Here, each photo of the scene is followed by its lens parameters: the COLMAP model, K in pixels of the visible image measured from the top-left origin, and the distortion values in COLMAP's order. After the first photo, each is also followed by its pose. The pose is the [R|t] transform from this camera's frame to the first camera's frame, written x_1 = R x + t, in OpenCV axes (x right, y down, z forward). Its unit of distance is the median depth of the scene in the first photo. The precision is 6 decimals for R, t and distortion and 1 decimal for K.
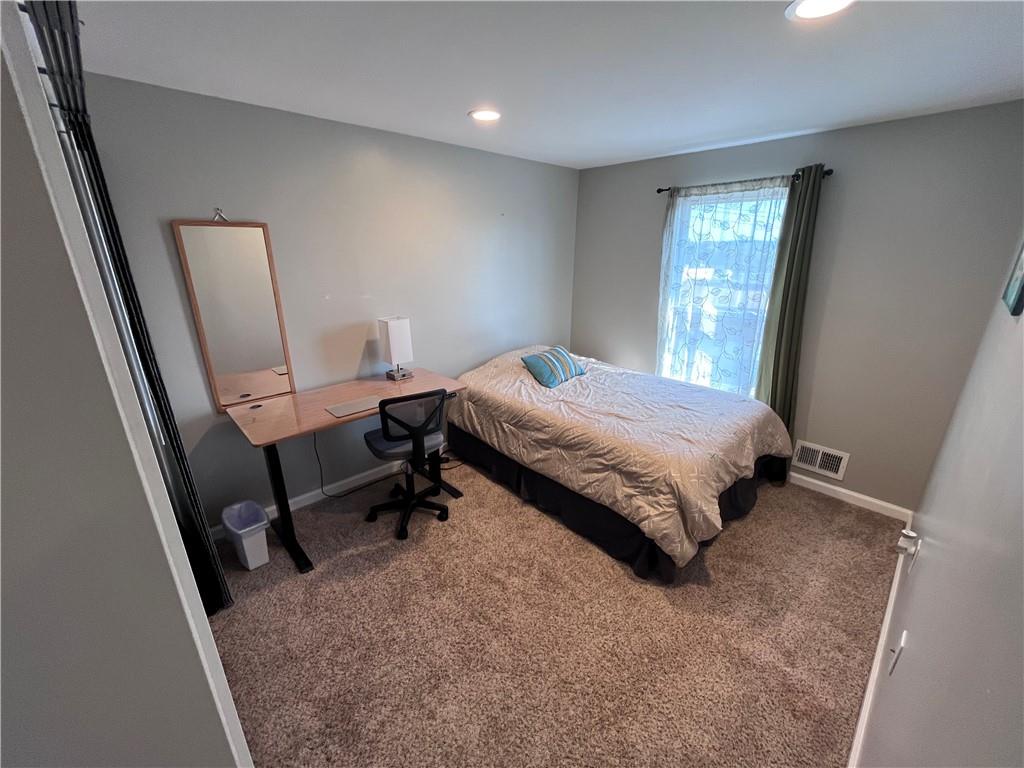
lens RADIAL K [[414.5, 0, 512.9], [0, 414.5, 386.5], [0, 0, 1]] dist [-0.007377, 0.000157]
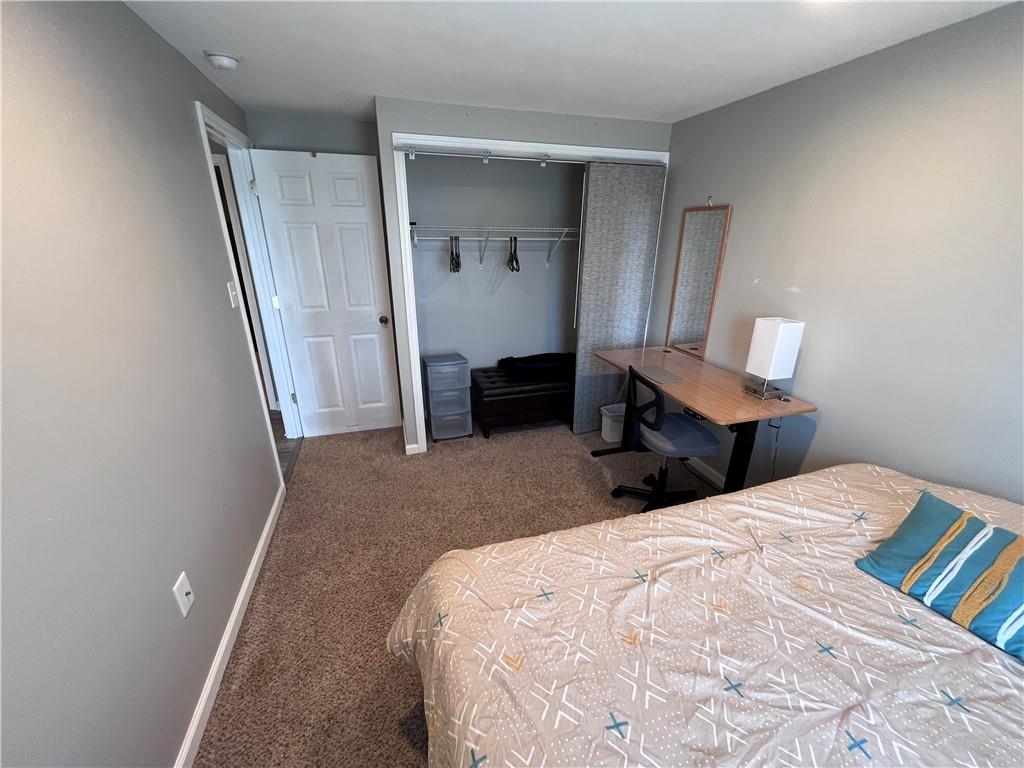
lens RADIAL K [[414.5, 0, 512.9], [0, 414.5, 386.5], [0, 0, 1]] dist [-0.007377, 0.000157]
pose [[-0.448343, 0.298607, -0.842510, 0.751185], [-0.307068, 0.833736, 0.458905, -0.317242], [0.839463, 0.464454, -0.282107, 1.042533]]
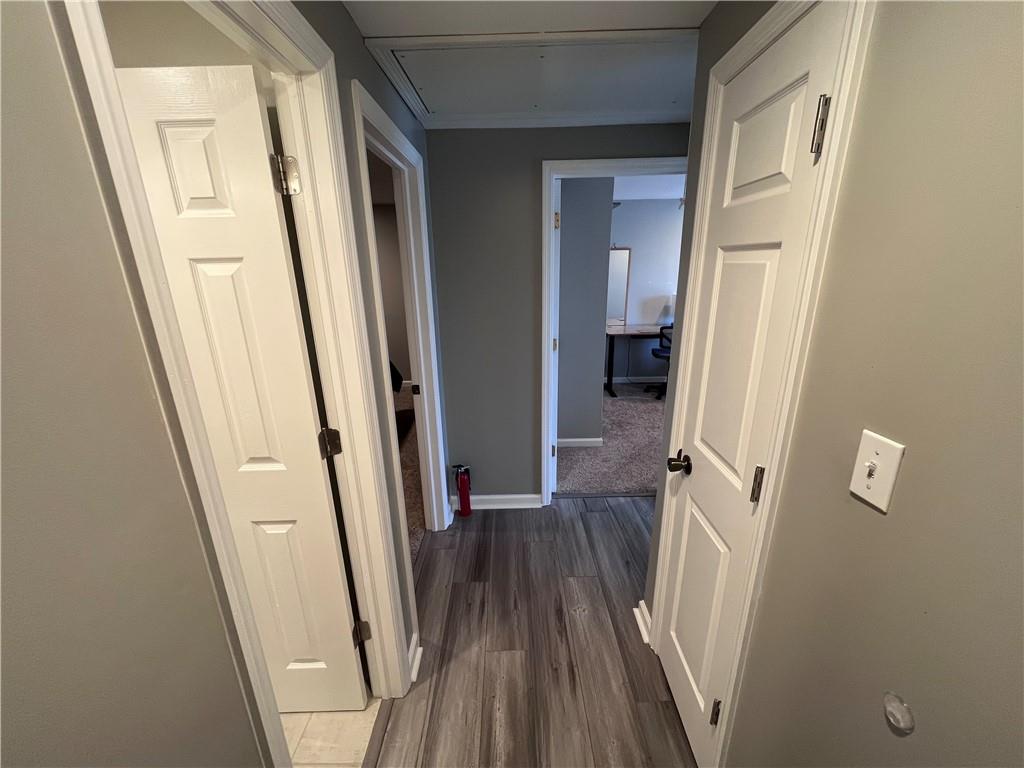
lens RADIAL K [[414.5, 0, 512.9], [0, 414.5, 386.5], [0, 0, 1]] dist [-0.007377, 0.000157]
pose [[0.726286, 0.174416, -0.664897, 0.604871], [-0.202356, 0.978662, 0.035683, 0.414197], [0.656933, 0.108630, 0.746083, -1.078774]]
